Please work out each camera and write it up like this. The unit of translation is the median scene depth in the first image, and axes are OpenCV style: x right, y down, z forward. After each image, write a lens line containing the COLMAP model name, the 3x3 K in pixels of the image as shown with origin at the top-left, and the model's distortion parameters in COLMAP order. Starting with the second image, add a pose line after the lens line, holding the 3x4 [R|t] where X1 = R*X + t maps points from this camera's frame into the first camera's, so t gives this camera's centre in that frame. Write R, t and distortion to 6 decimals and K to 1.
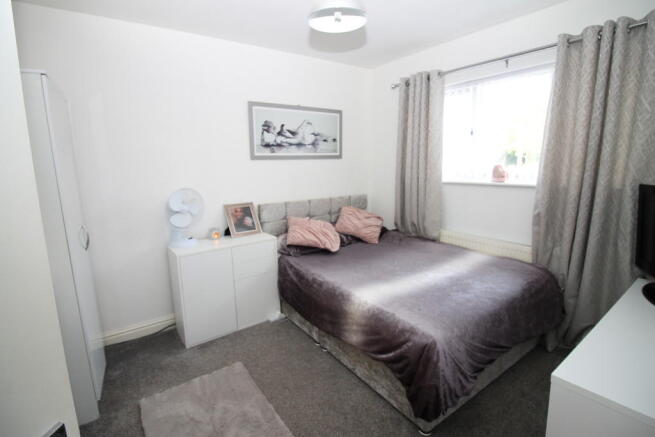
lens RADIAL K [[311.3, 0, 328.9], [0, 311.3, 210.1], [0, 0, 1]] dist [0.000141, -0.000481]
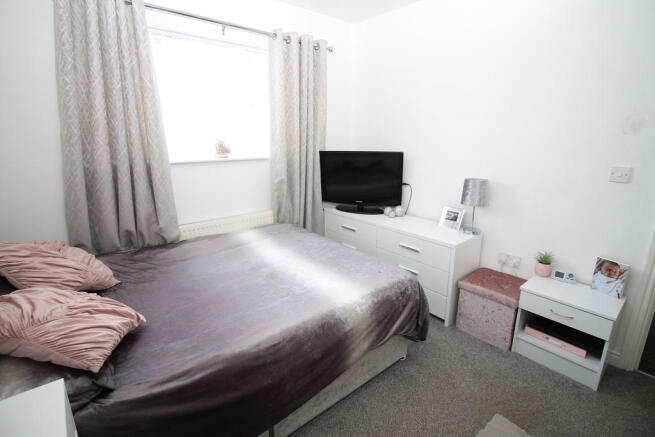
lens RADIAL K [[311.3, 0, 328.9], [0, 311.3, 210.1], [0, 0, 1]] dist [0.000141, -0.000481]
pose [[-0.068480, -0.231731, 0.970366, -0.474923], [0.138905, 0.960961, 0.239288, -0.125906], [-0.987935, 0.151176, -0.033618, 0.773826]]
